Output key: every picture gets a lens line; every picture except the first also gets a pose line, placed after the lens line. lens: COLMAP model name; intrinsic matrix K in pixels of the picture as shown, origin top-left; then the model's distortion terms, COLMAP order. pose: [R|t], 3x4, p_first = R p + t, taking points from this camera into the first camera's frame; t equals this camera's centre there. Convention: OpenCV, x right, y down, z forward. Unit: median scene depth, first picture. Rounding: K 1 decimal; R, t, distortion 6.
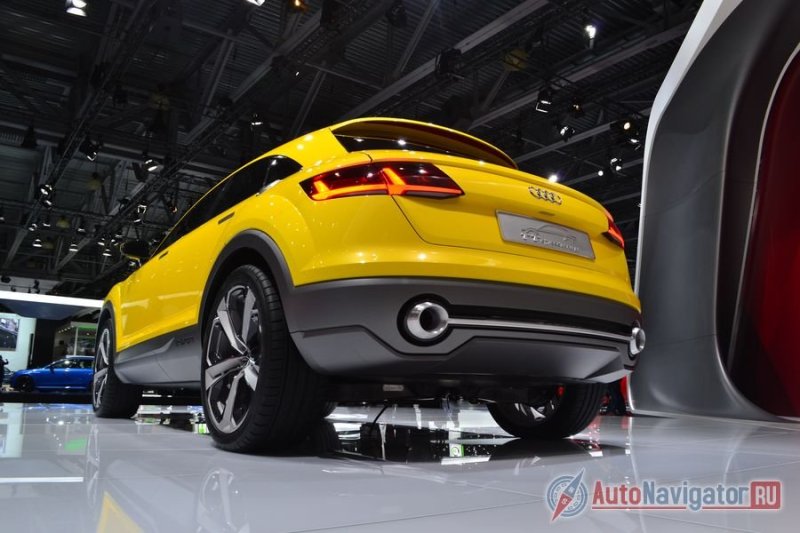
lens RADIAL K [[643.0, 0, 403.0], [0, 643.0, 267.6], [0, 0, 1]] dist [-0.084511, 0.014322]
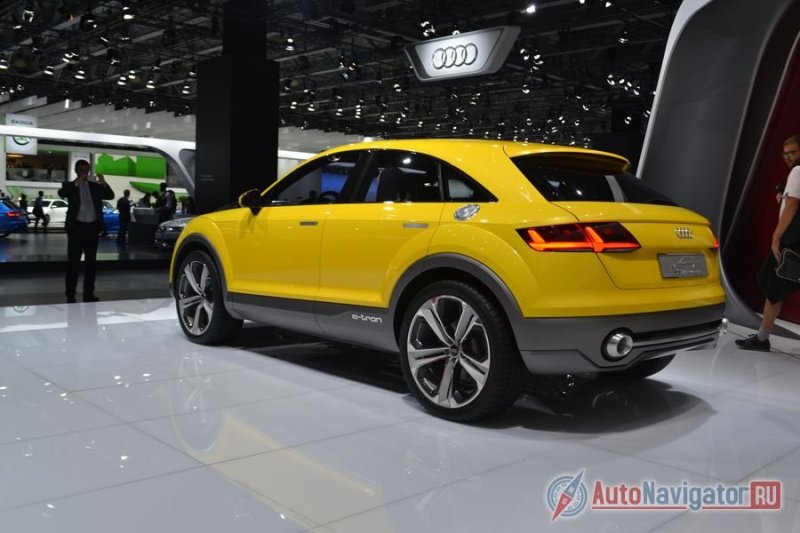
lens RADIAL K [[766.1, 0, 400.0], [0, 766.1, 266.5], [0, 0, 1]] dist [-0.069132, 0.014817]
pose [[0.990985, 0.005368, 0.133867, -0.618351], [-0.040450, 0.964555, 0.260763, -0.468377], [-0.127723, -0.263827, 0.956076, -0.485747]]
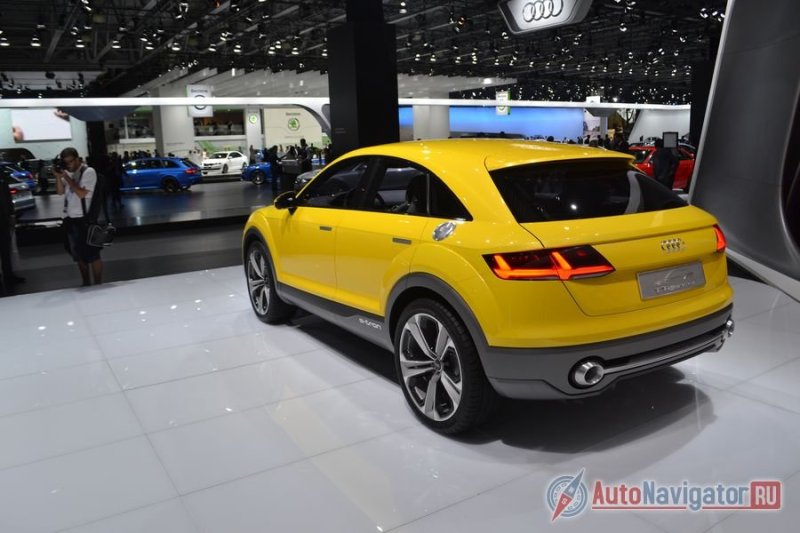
lens RADIAL K [[643.0, 0, 403.0], [0, 643.0, 267.6], [0, 0, 1]] dist [-0.084511, 0.014322]
pose [[0.997062, -0.035871, -0.067684, -0.239961], [0.058980, 0.923307, 0.379508, -0.621830], [0.048880, -0.382385, 0.922709, -0.202500]]
